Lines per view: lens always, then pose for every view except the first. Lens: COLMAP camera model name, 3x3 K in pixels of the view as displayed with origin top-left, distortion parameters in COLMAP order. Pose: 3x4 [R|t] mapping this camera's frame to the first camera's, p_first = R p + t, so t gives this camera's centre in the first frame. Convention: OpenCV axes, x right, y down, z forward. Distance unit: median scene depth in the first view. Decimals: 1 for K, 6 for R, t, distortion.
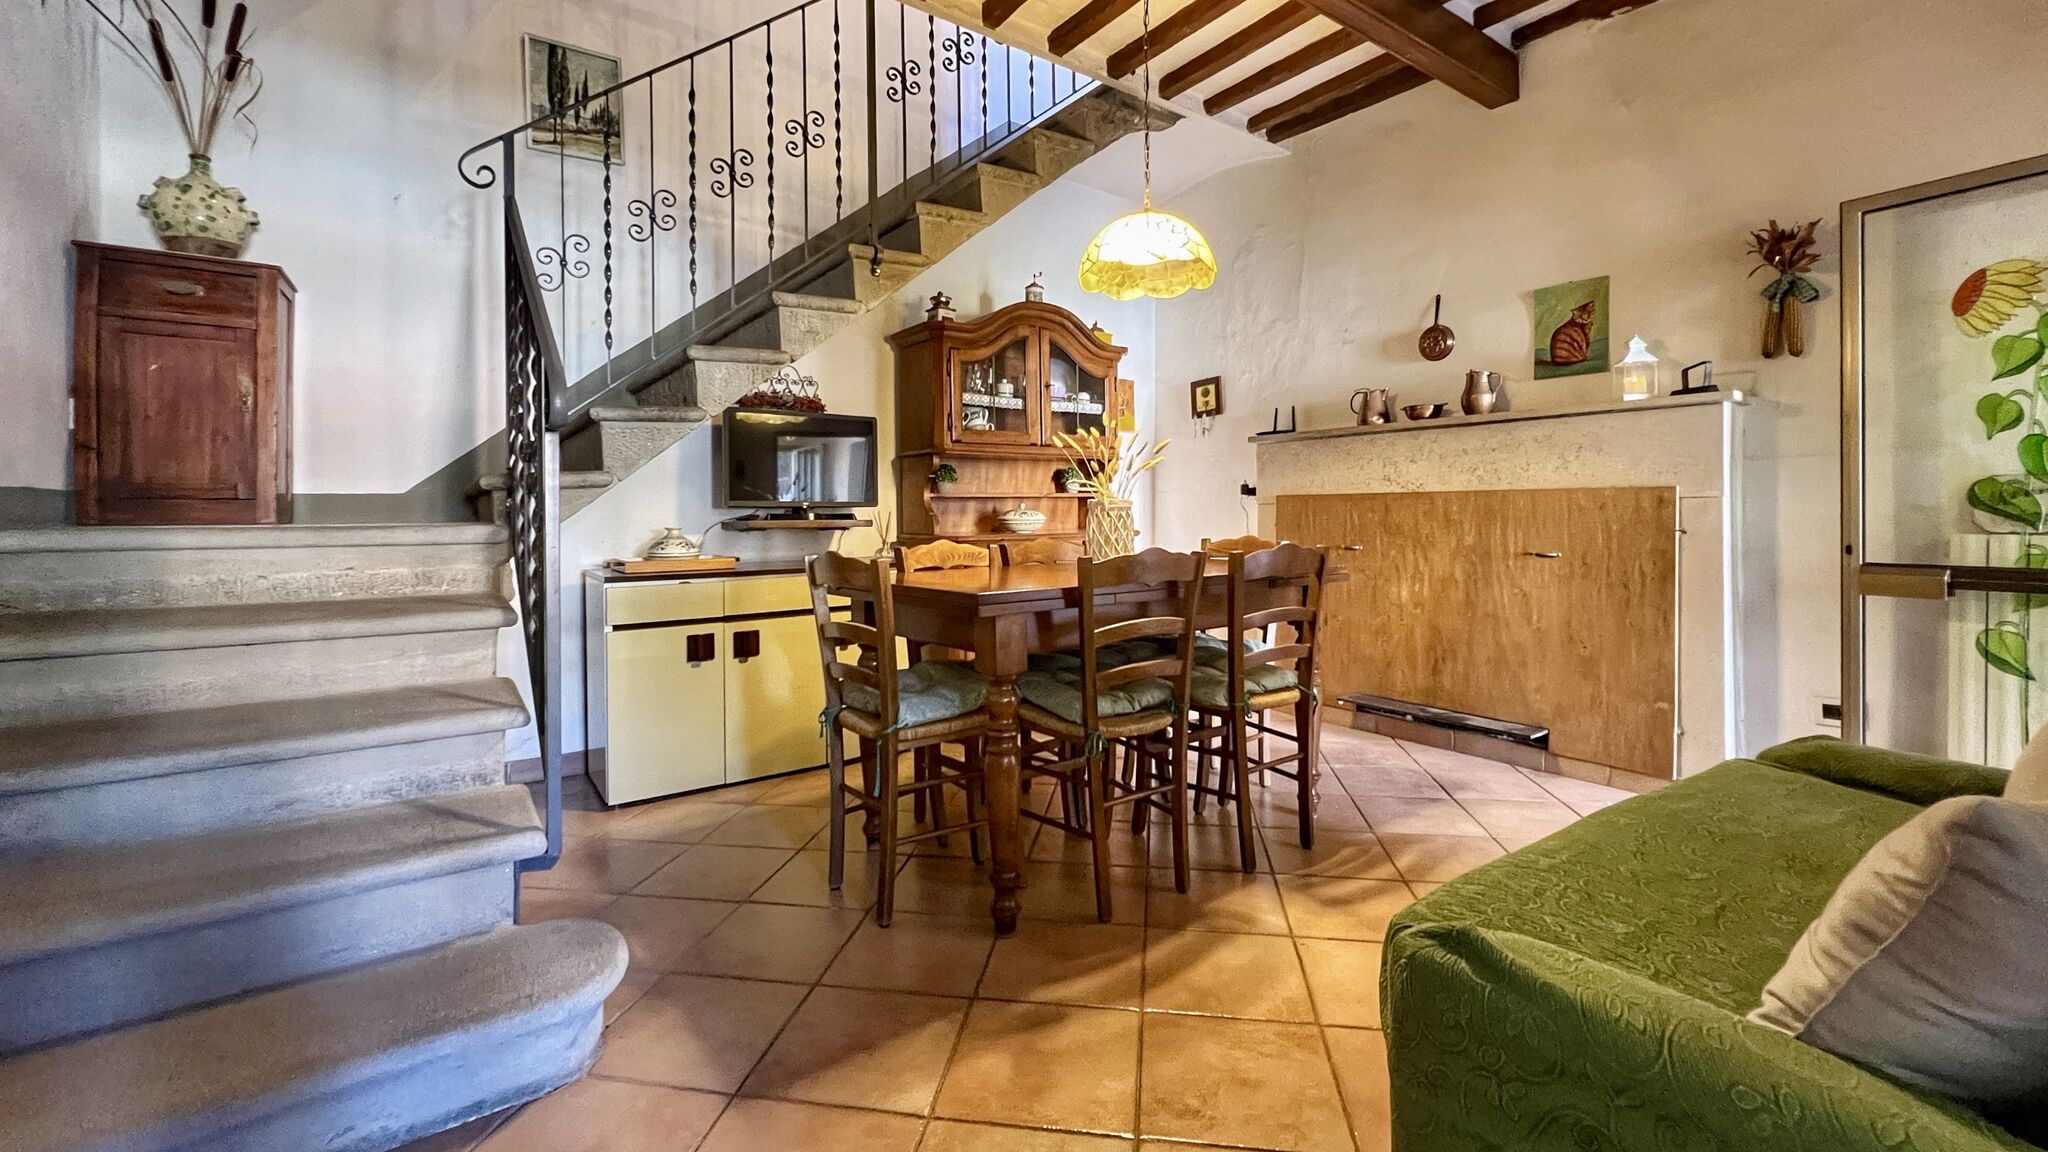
lens RADIAL K [[838.1, 0, 1017.8], [0, 838.1, 494.0], [0, 0, 1]] dist [0.002703, 0.000383]
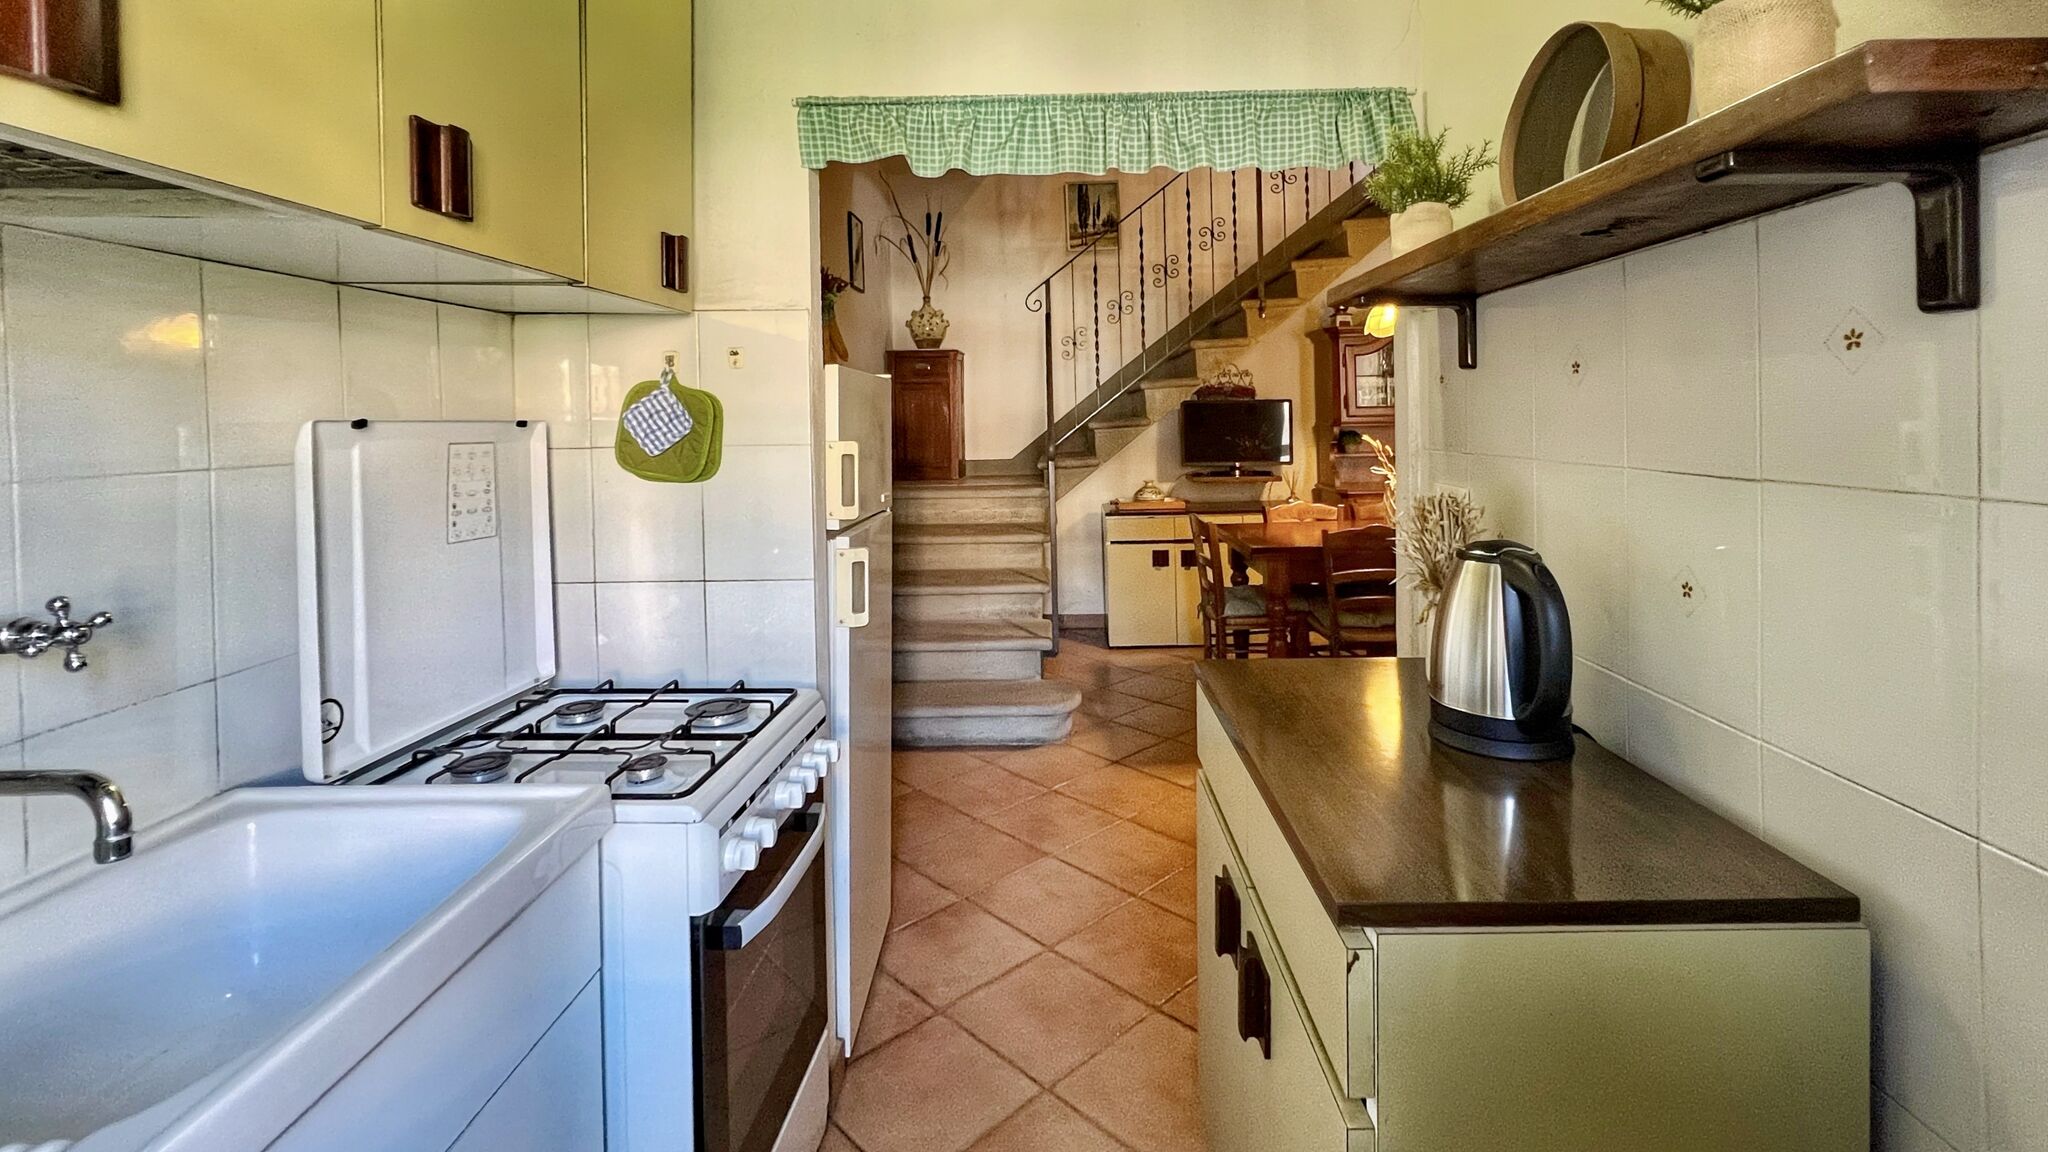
lens RADIAL K [[838.1, 0, 1082.4], [0, 838.1, 433.9], [0, 0, 1]] dist [0.002703, 0.000383]
pose [[0.836780, 0.006786, -0.547497, 0.405932], [0.015971, 0.999195, 0.036793, -0.126550], [0.547306, -0.039532, 0.835999, -0.448114]]
